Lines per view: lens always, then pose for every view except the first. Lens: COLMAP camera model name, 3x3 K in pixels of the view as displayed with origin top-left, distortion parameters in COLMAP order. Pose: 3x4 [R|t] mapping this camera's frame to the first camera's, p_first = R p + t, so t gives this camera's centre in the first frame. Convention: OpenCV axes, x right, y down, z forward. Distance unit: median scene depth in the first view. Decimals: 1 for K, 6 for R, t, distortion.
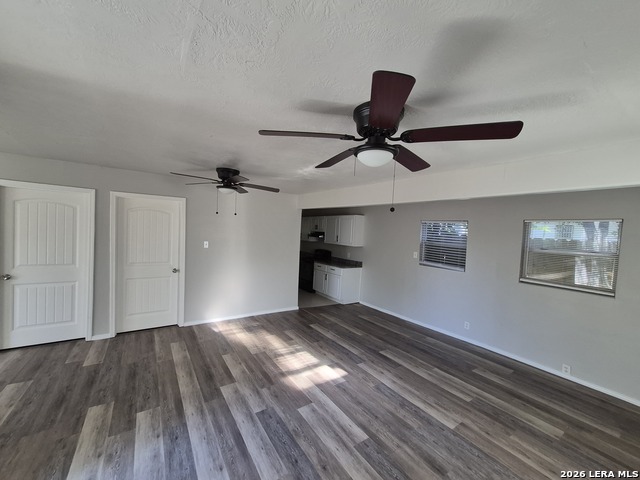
lens RADIAL K [[251.0, 0, 315.2], [0, 251.0, 243.9], [0, 0, 1]] dist [0.012637, -0.004142]
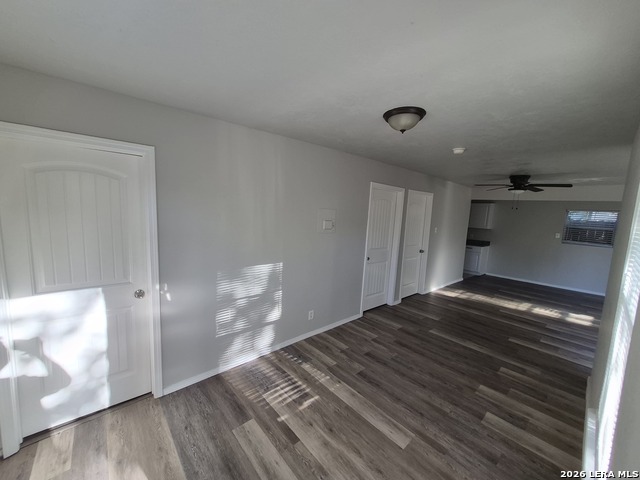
lens RADIAL K [[253.8, 0, 318.1], [0, 253.8, 240.5], [0, 0, 1]] dist [0.020000, 0.000007]
pose [[0.990863, -0.015396, 0.133994, -1.468946], [0.005750, 0.997383, 0.072073, -0.051300], [-0.134753, -0.070644, 0.988358, -0.233437]]
